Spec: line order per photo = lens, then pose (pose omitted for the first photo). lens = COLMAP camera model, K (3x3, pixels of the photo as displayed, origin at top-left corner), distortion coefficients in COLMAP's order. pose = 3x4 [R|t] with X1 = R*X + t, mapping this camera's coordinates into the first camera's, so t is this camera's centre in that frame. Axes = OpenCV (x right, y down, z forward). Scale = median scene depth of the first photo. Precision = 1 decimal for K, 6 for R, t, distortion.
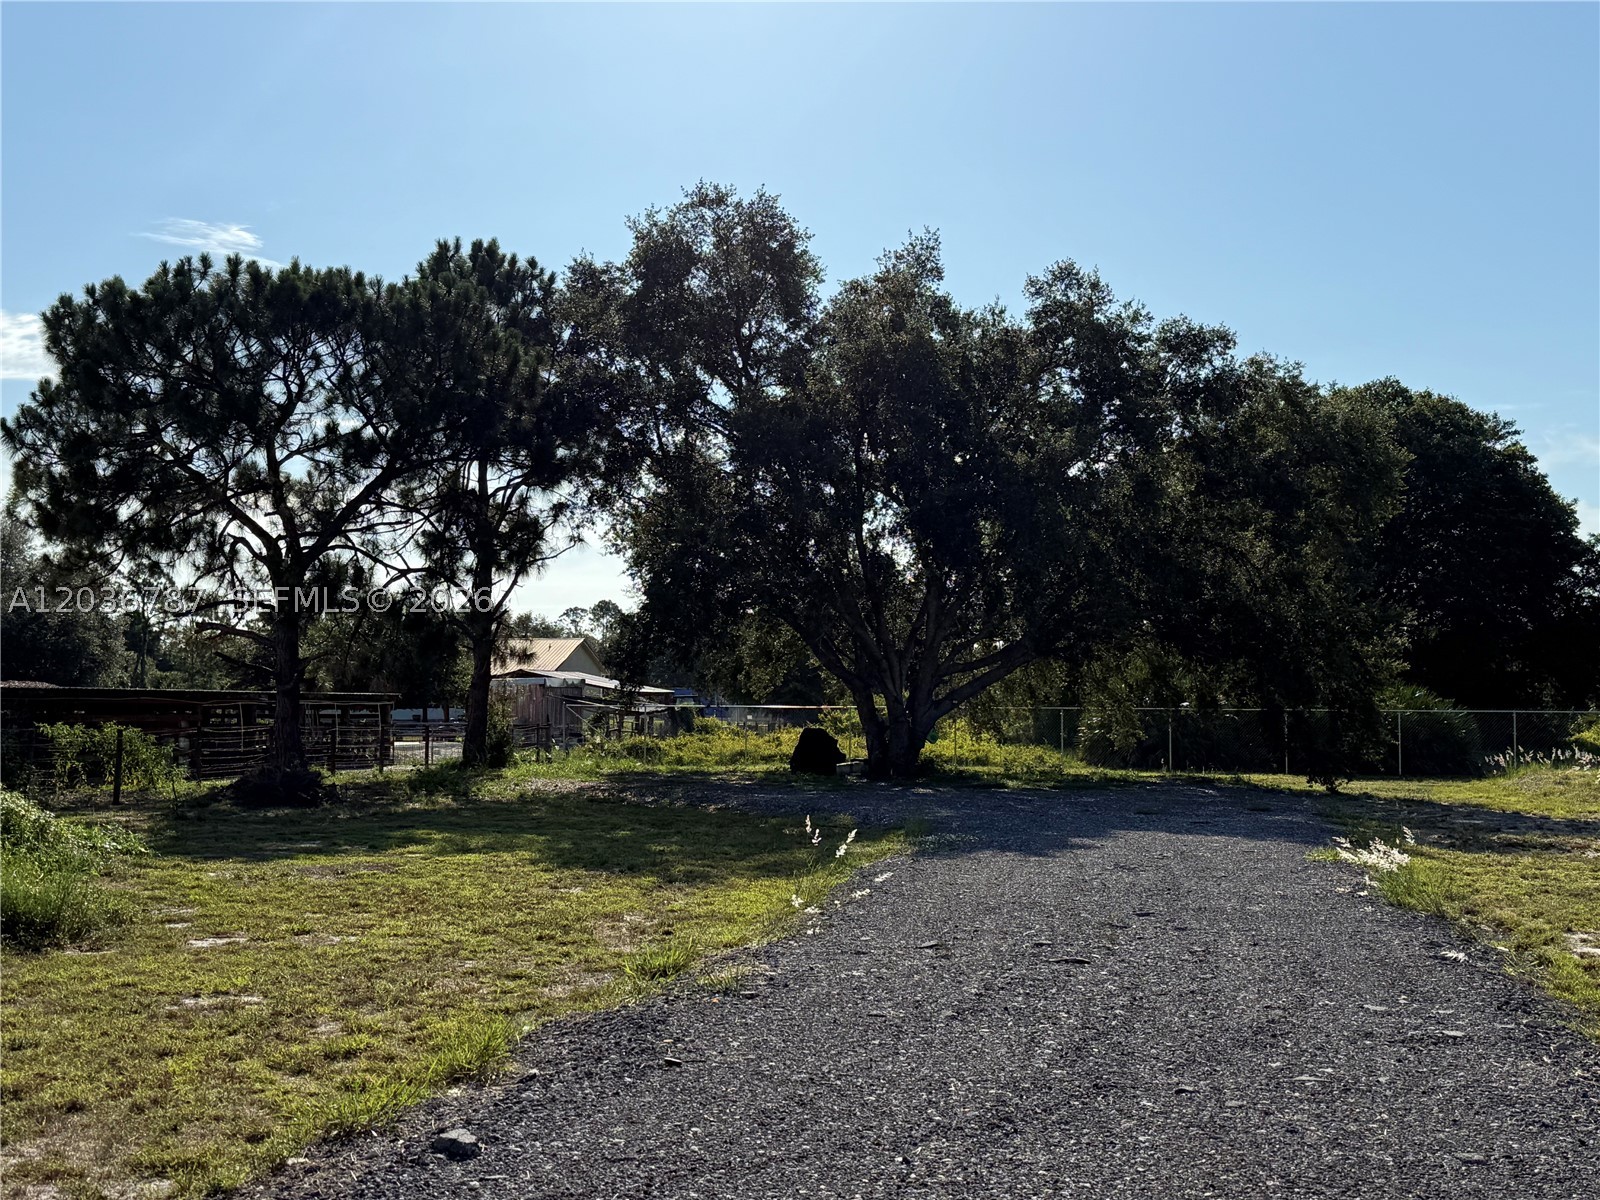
lens RADIAL K [[1806.3, 0, 801.0], [0, 1806.3, 609.8], [0, 0, 1]] dist [0.108348, 0.003650]
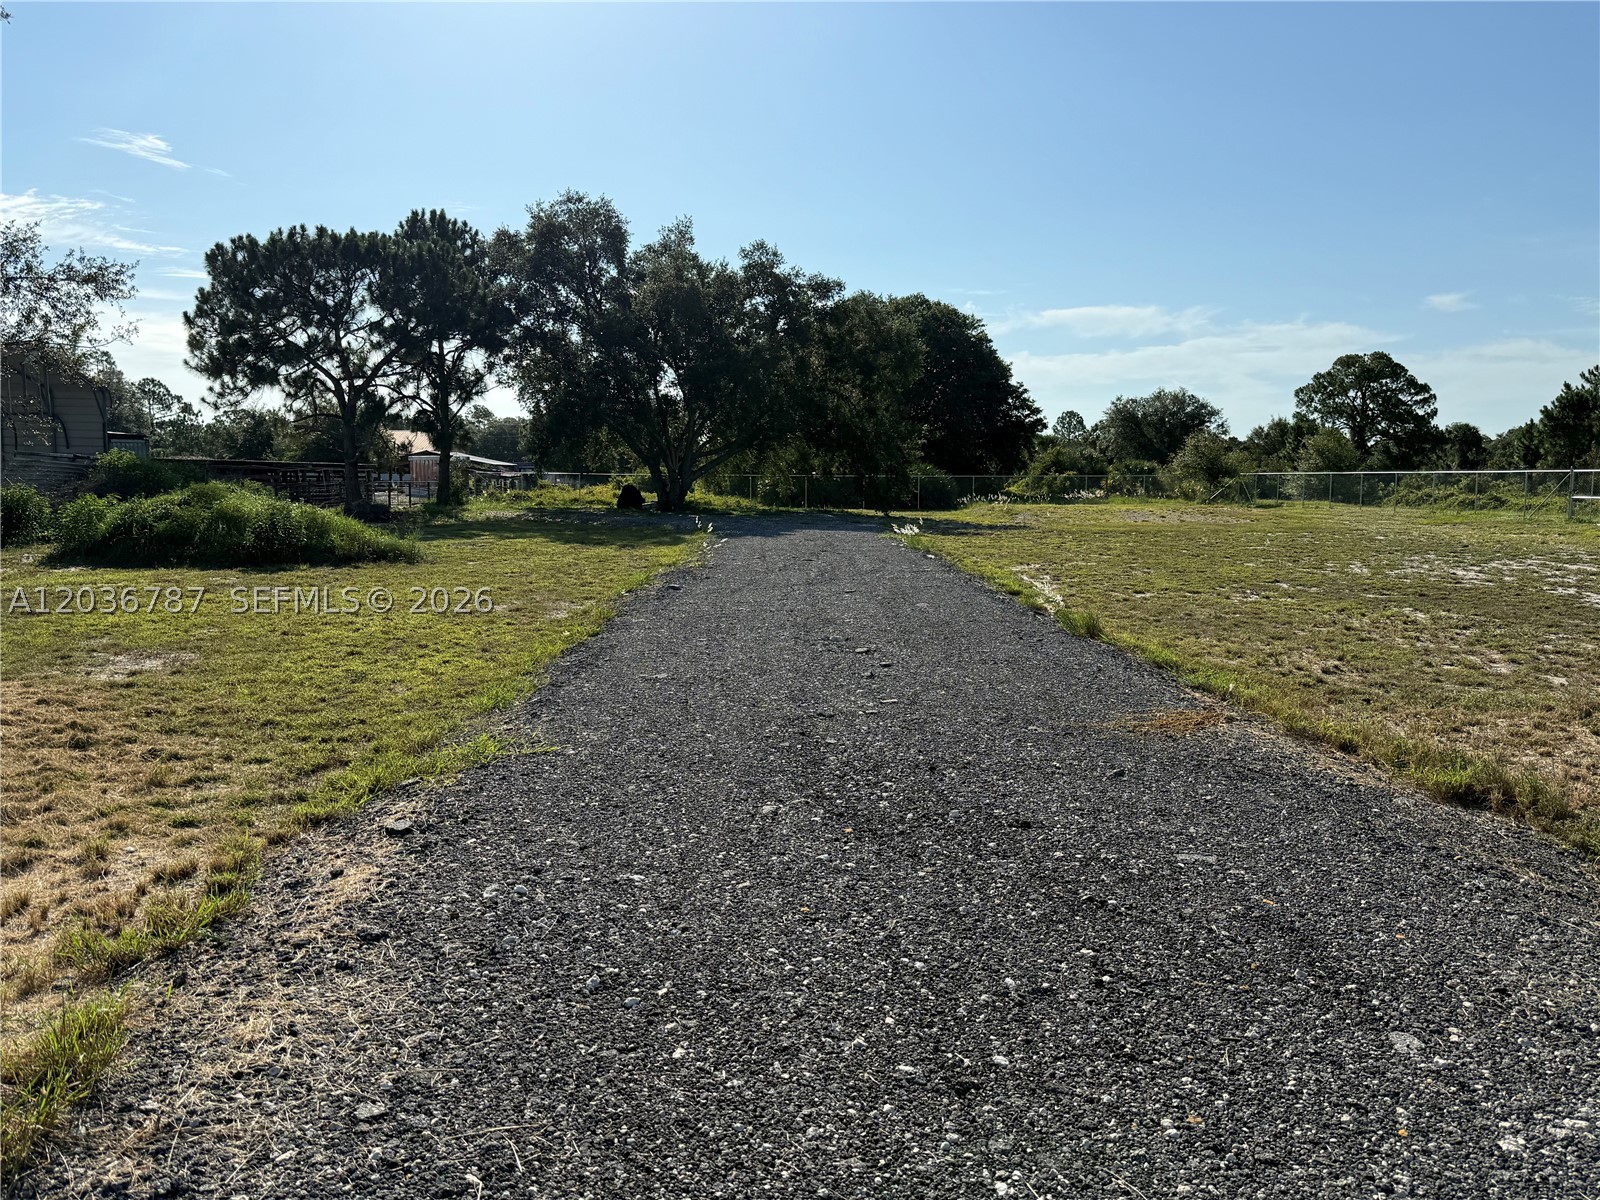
lens RADIAL K [[1246.0, 0, 797.3], [0, 1246.0, 598.2], [0, 0, 1]] dist [0.006767, -0.032371]
pose [[0.976409, -0.017273, 0.215236, -0.105162], [-0.015374, 0.988705, 0.149087, -0.015477], [-0.215380, -0.148879, 0.965115, -0.329558]]
